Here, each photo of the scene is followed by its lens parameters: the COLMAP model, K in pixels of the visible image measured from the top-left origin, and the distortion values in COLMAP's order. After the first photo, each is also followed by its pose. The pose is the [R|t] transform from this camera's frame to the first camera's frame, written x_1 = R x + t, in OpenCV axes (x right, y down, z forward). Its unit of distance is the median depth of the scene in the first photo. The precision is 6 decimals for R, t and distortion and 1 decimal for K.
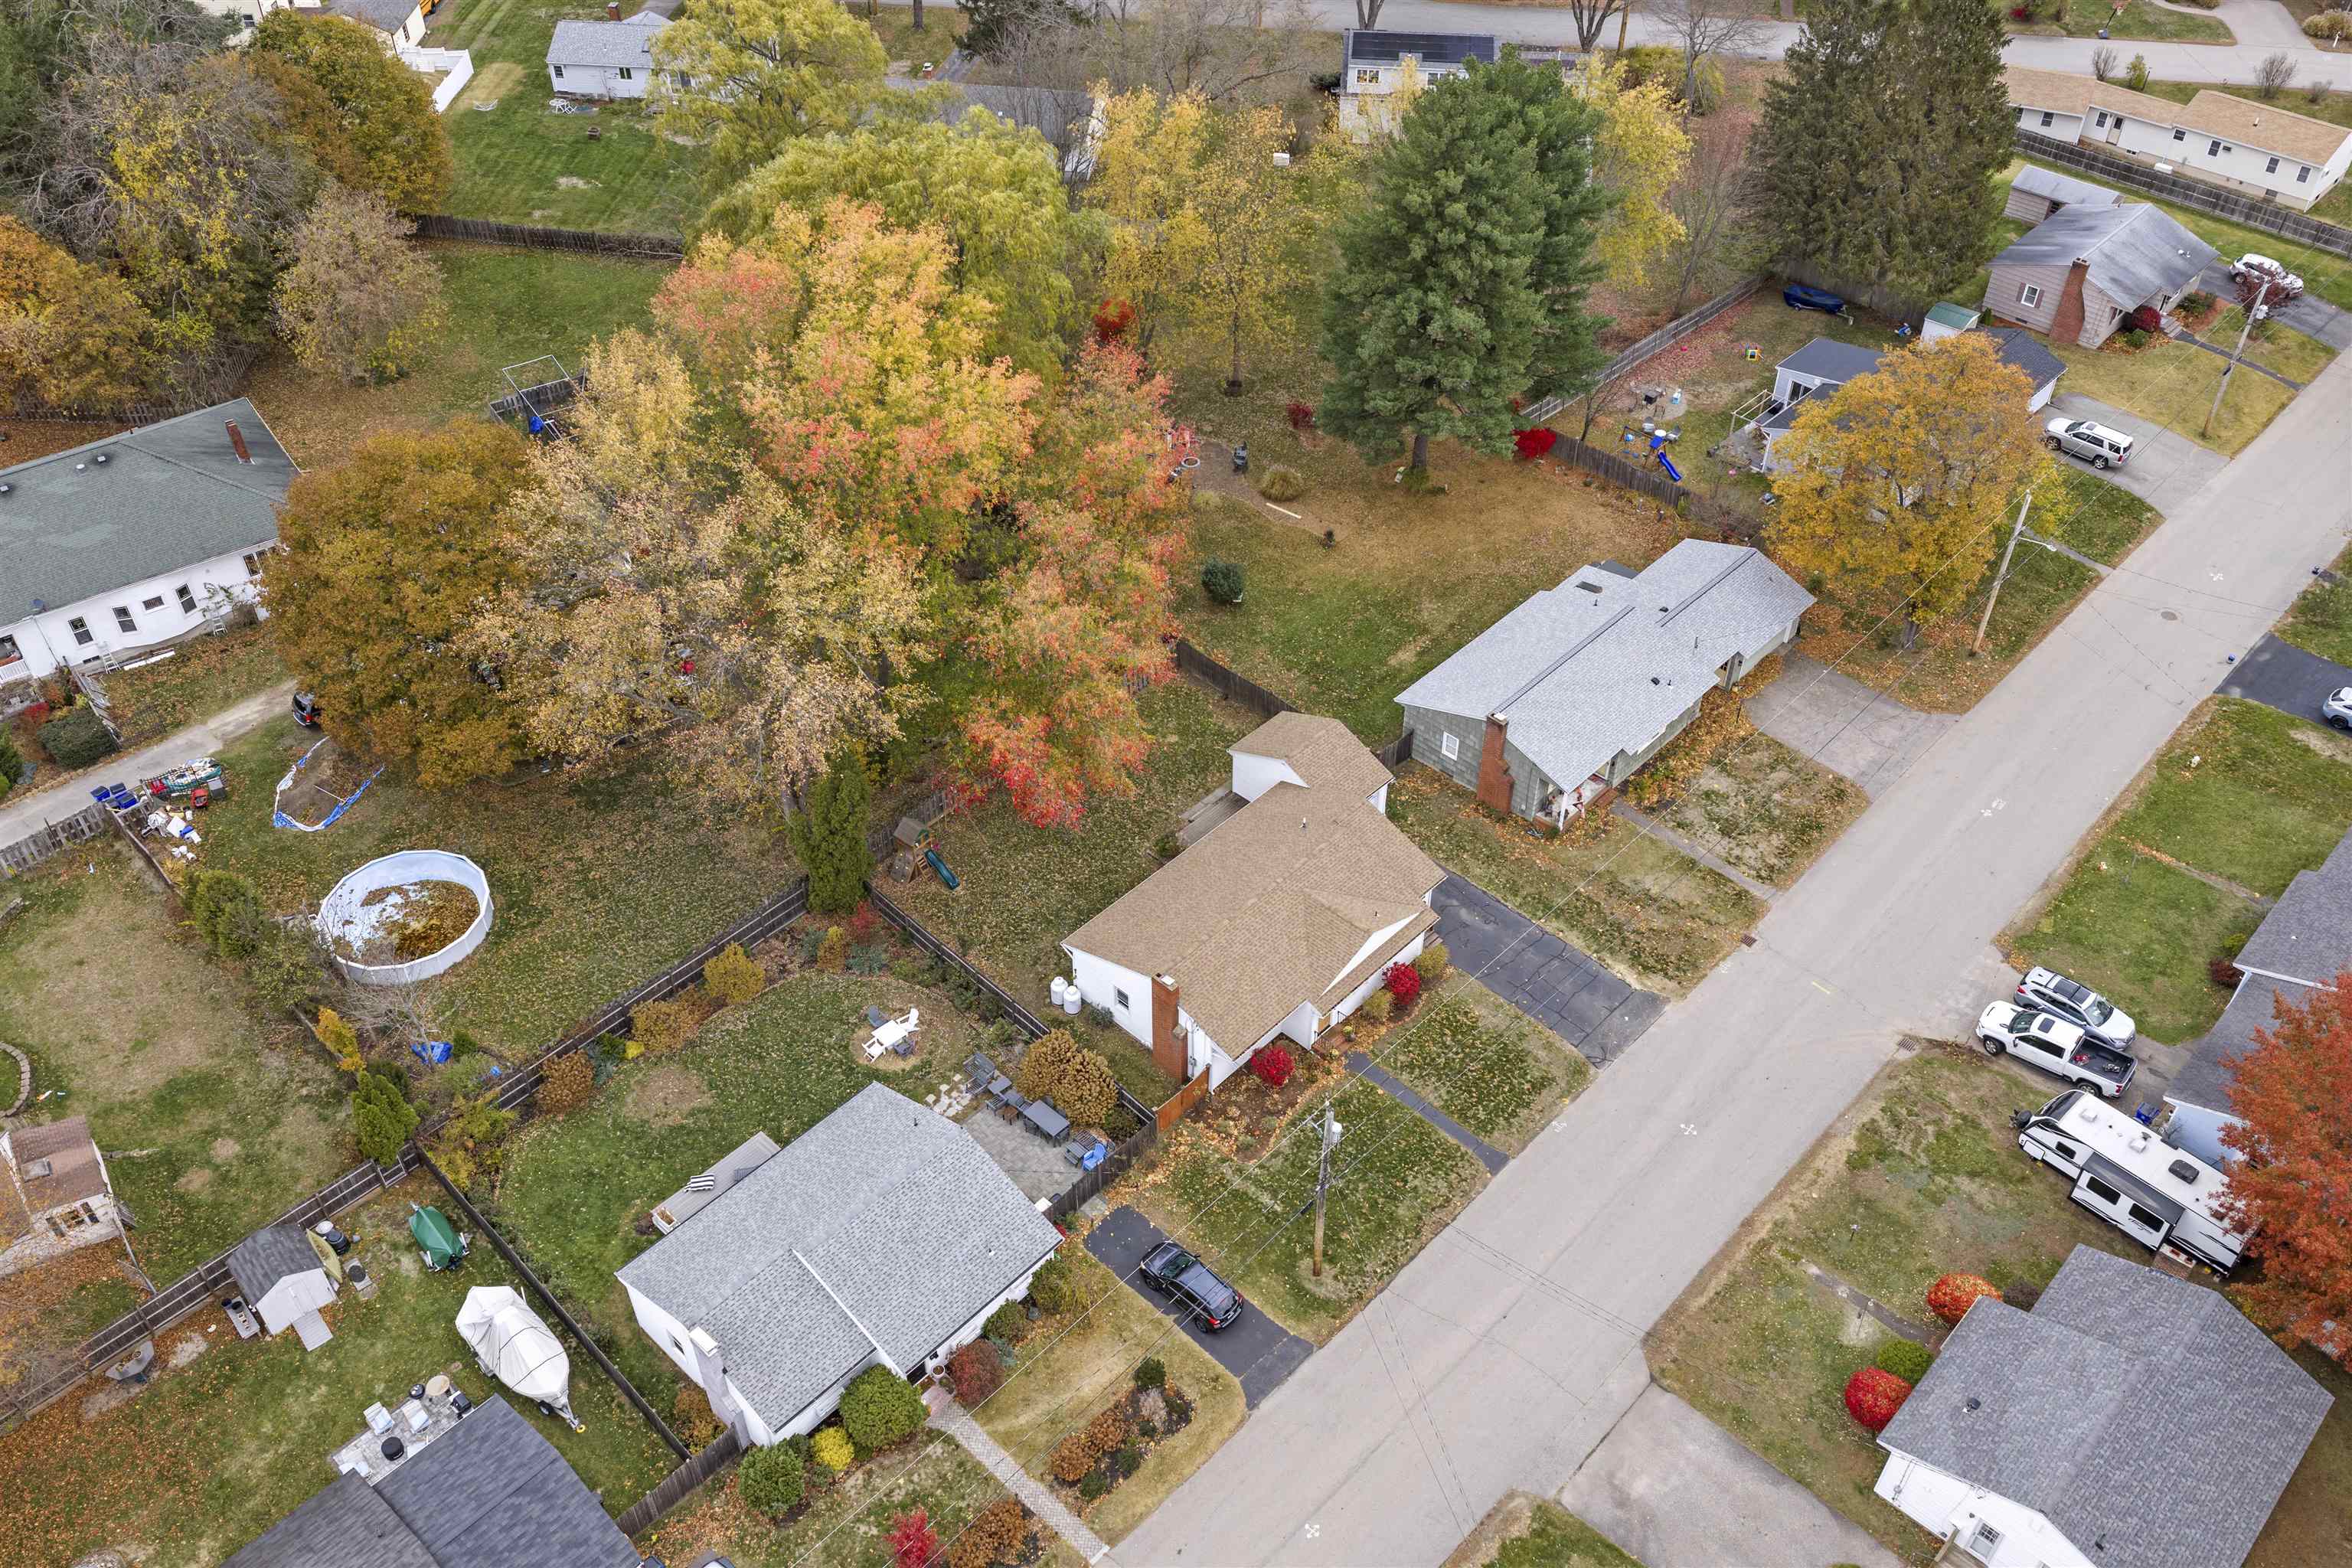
lens RADIAL K [[1969.4, 0, 1172.0], [0, 1969.4, 784.9], [0, 0, 1]] dist [0.001314, -0.022618]
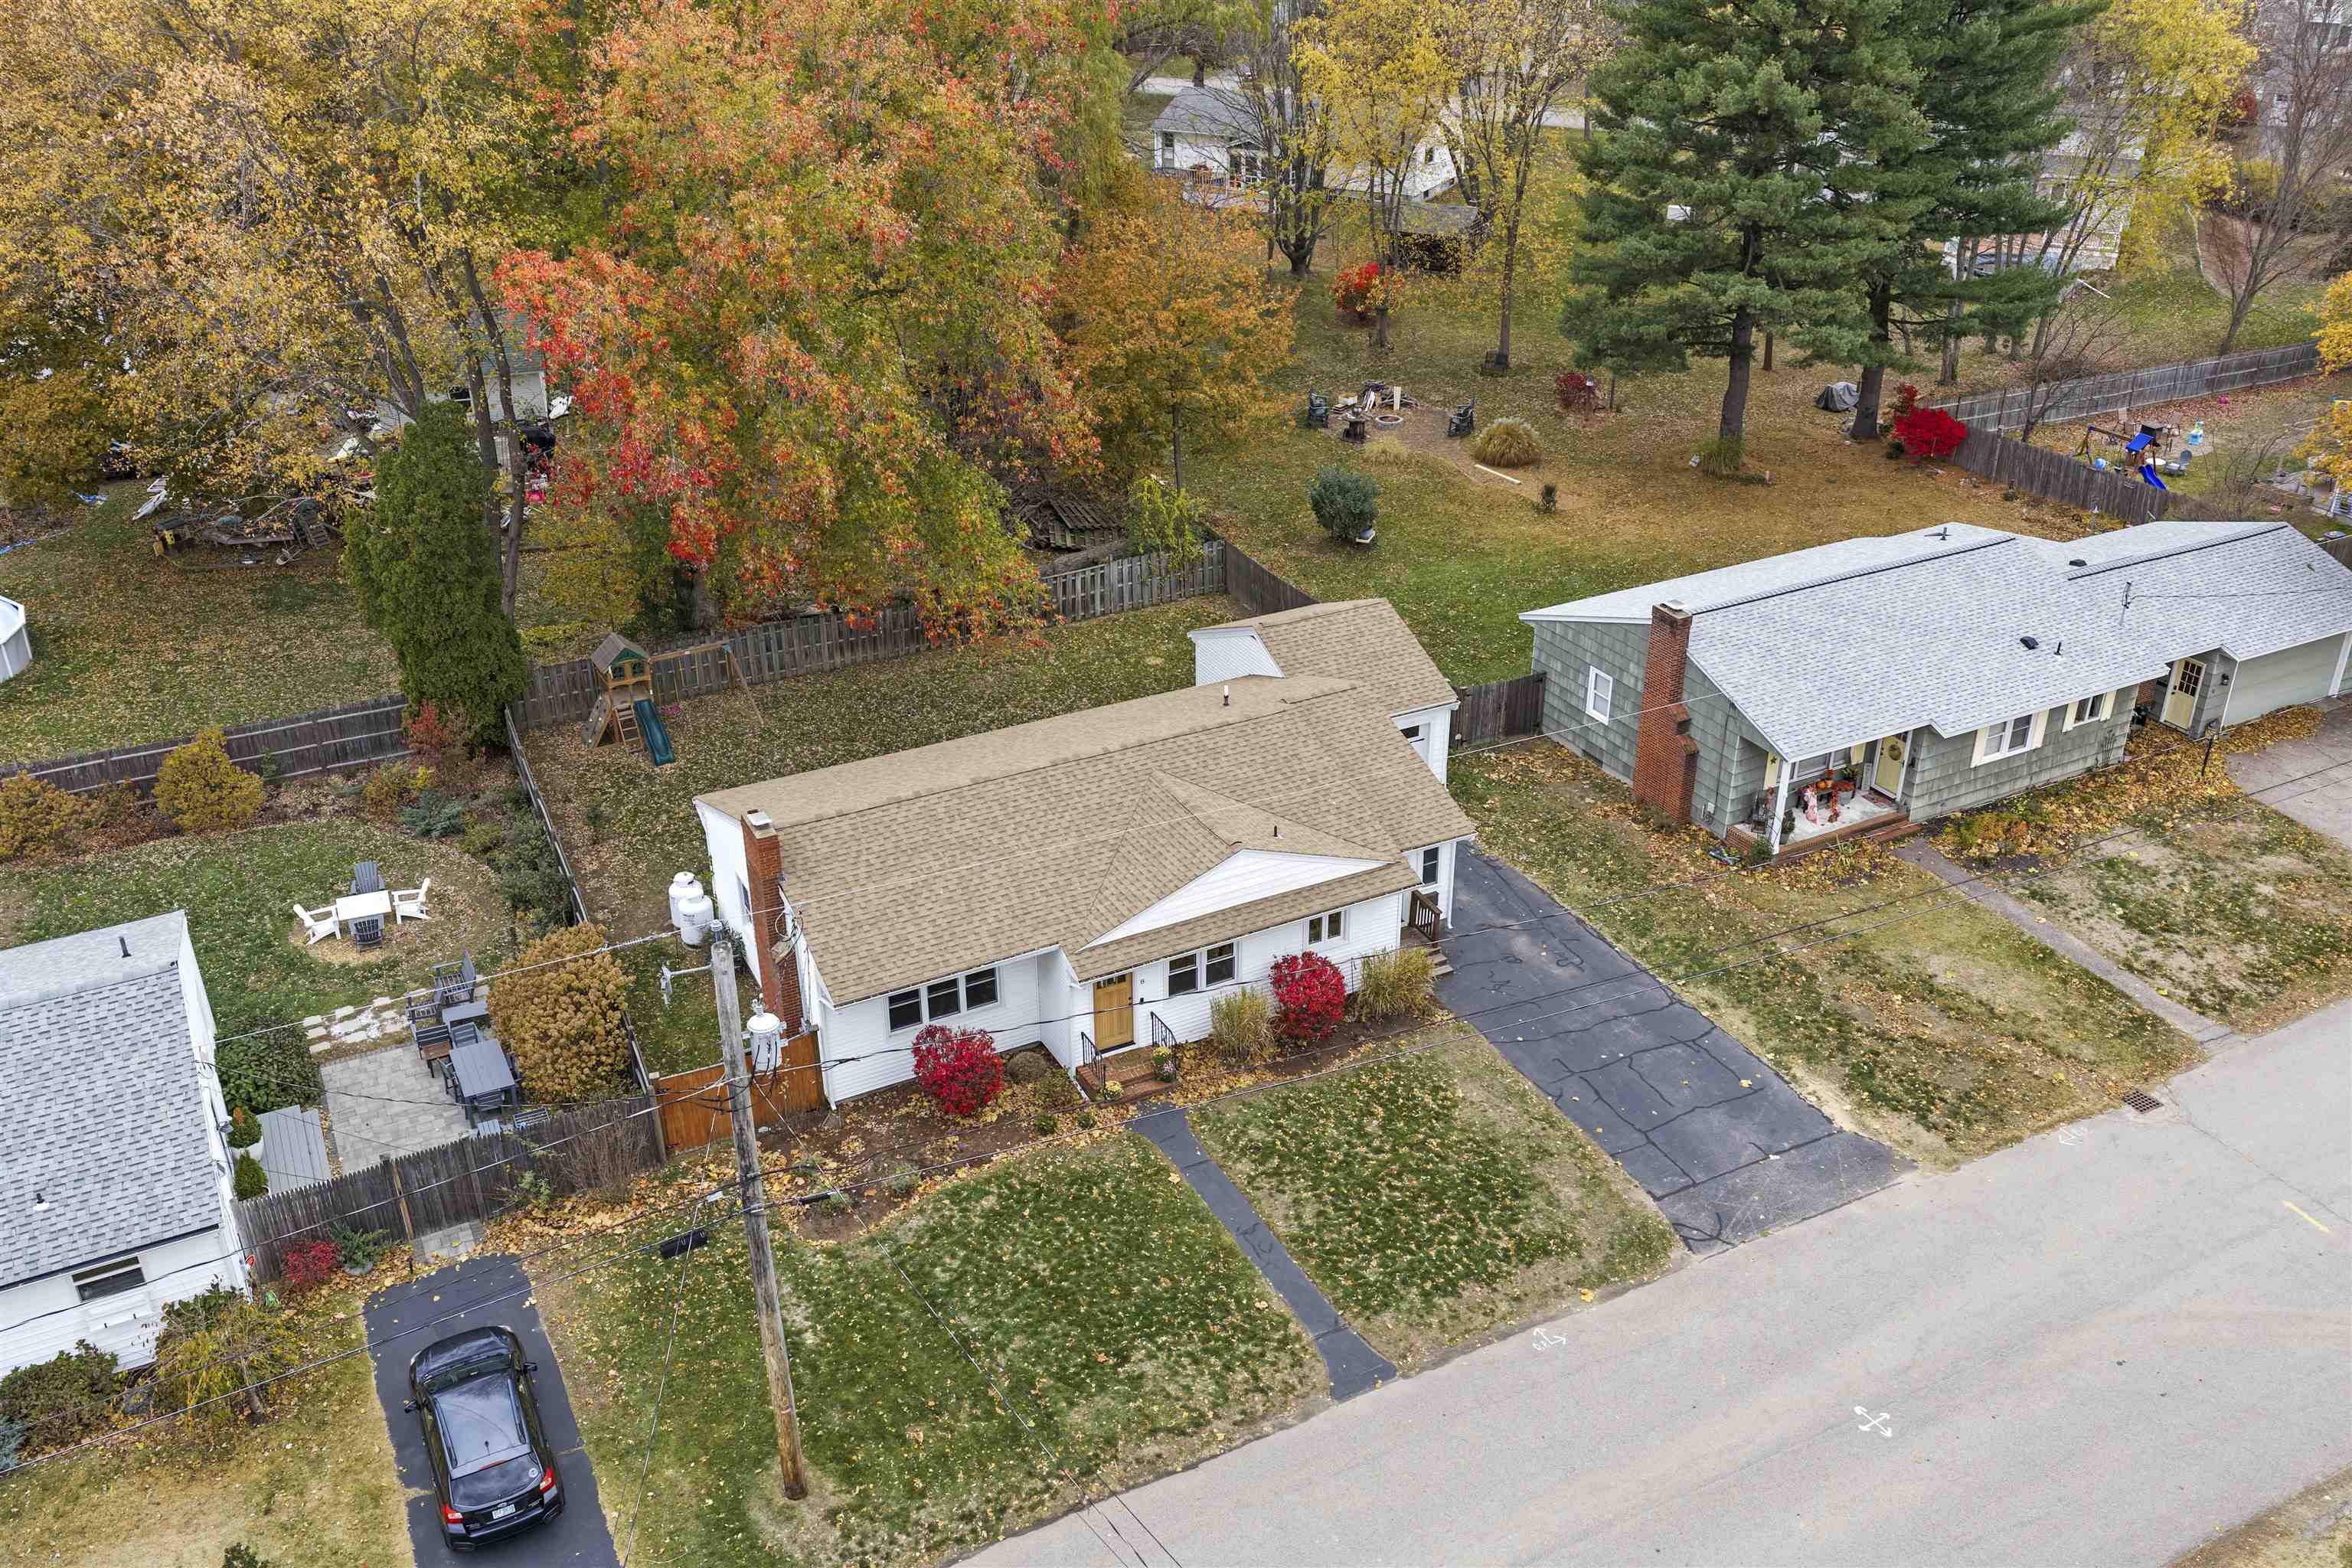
lens RADIAL K [[1969.4, 0, 1185.5], [0, 1969.4, 783.8], [0, 0, 1]] dist [0.001314, -0.022618]
pose [[0.945635, 0.151265, -0.287912, 0.206896], [-0.219205, 0.950404, -0.220638, 0.156009], [0.240258, 0.271754, 0.931894, 0.520212]]
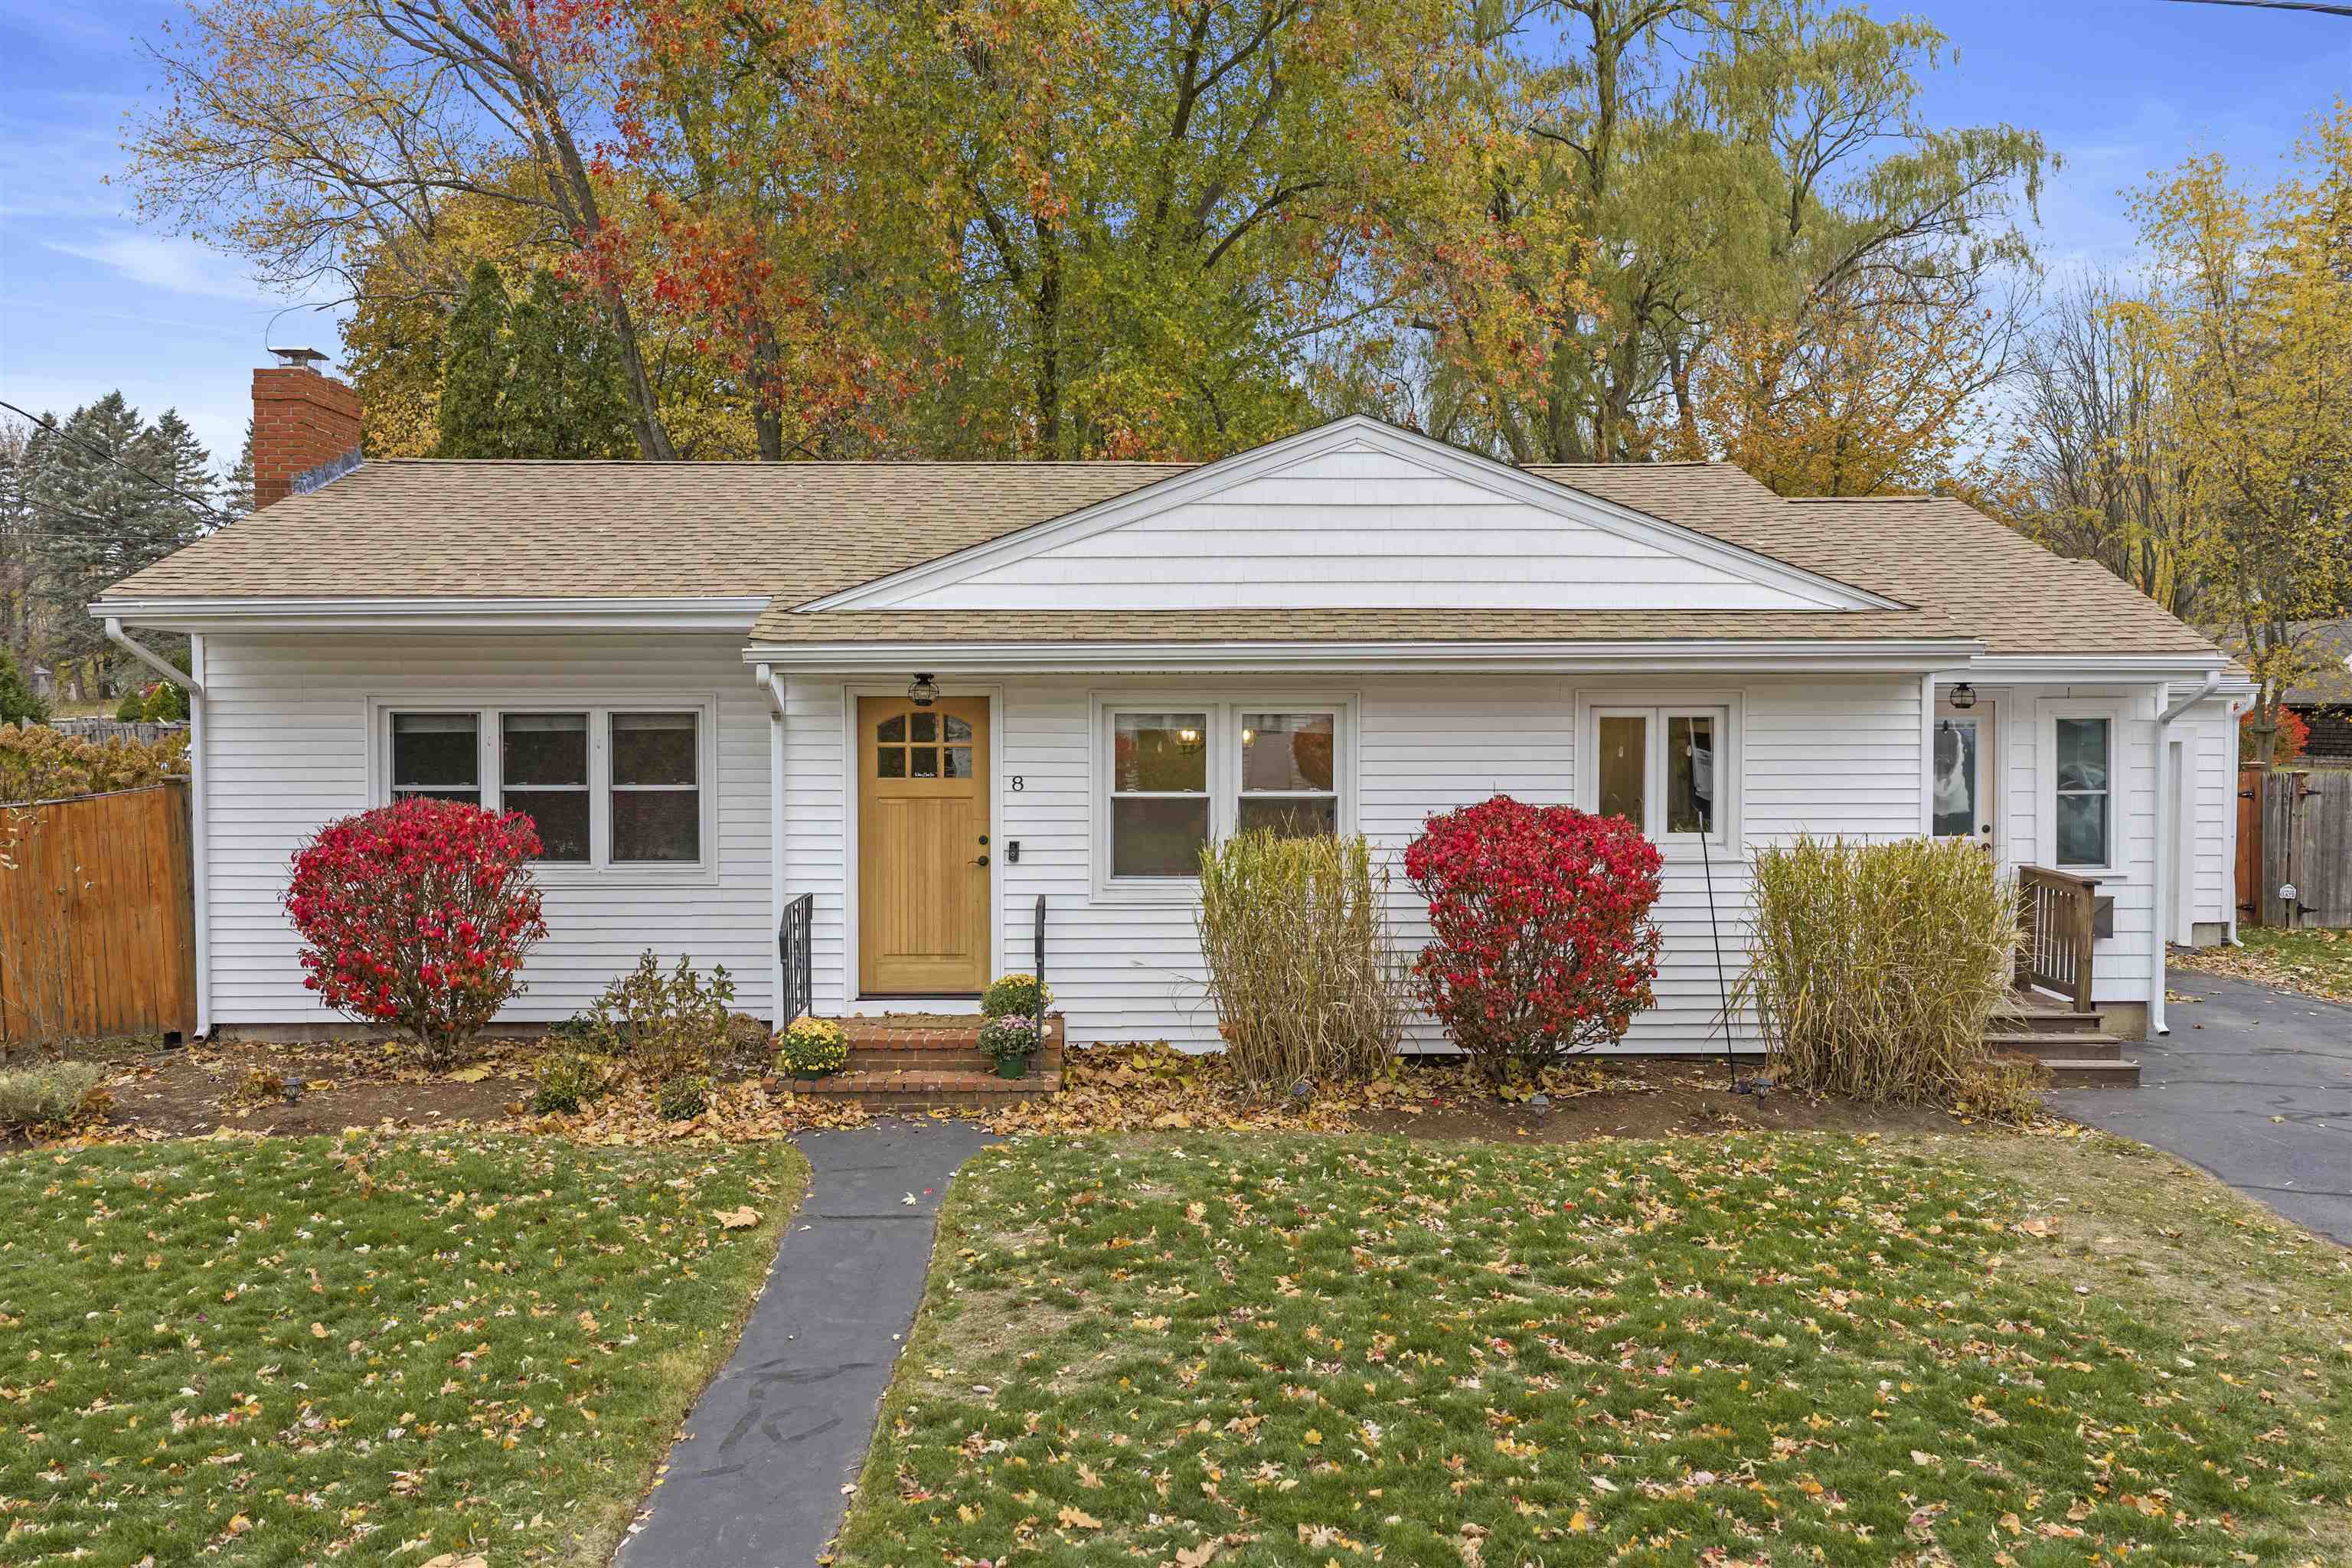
lens RADIAL K [[1969.4, 0, 1193.0], [0, 1969.4, 783.1], [0, 0, 1]] dist [0.001314, -0.022618]
pose [[0.702623, 0.035498, -0.710676, 0.191247], [-0.483152, 0.757022, -0.439865, 0.161590], [0.522383, 0.652424, 0.549052, 0.864783]]
